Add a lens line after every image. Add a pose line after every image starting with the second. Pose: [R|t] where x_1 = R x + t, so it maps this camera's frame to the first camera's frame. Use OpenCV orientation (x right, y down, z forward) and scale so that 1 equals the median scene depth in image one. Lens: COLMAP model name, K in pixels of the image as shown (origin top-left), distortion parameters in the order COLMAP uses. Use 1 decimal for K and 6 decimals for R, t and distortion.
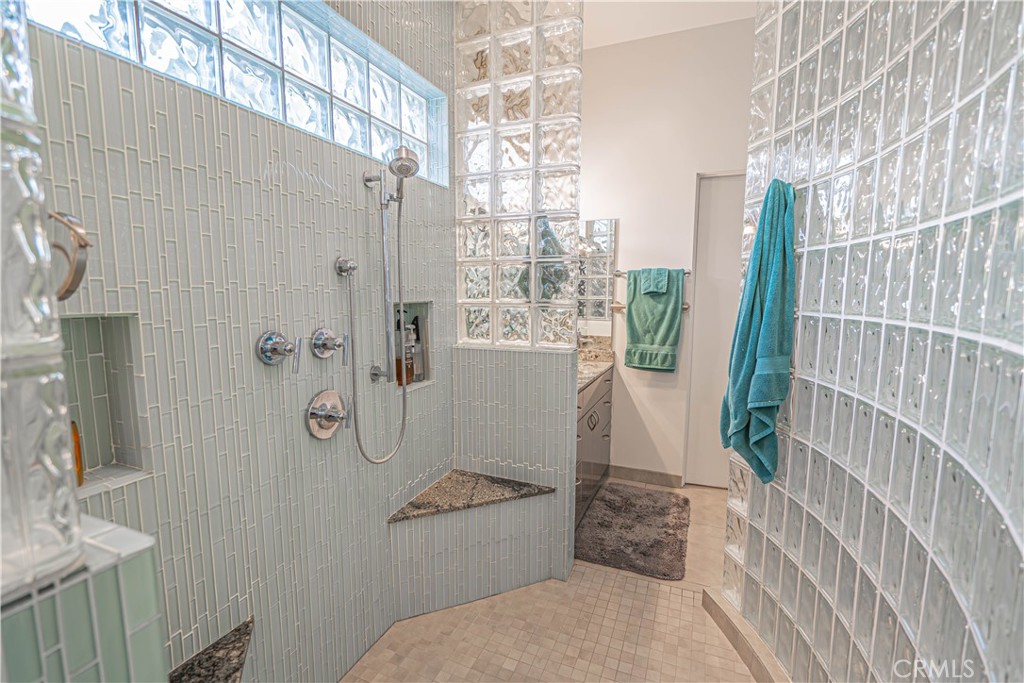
lens RADIAL K [[460.8, 0, 515.9], [0, 460.8, 344.4], [0, 0, 1]] dist [-0.010446, 0.001665]
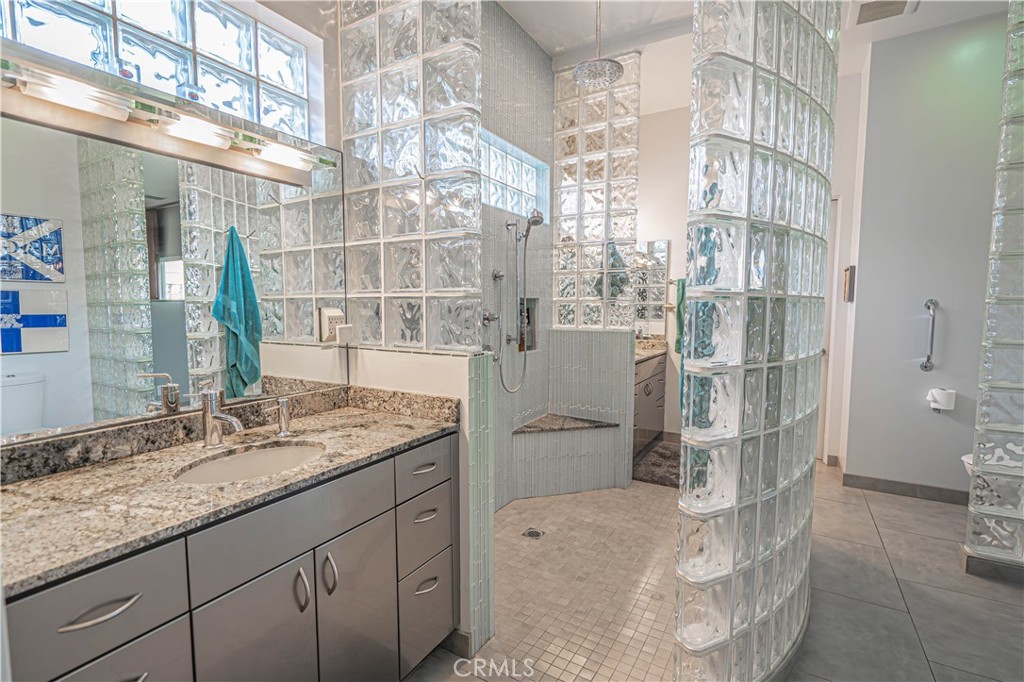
lens RADIAL K [[460.8, 0, 515.9], [0, 460.8, 343.9], [0, 0, 1]] dist [-0.010446, 0.001665]
pose [[0.989593, 0.010992, -0.143474, -0.032629], [-0.015617, 0.999393, -0.031146, 0.105661], [0.143045, 0.033062, 0.989164, -0.519612]]
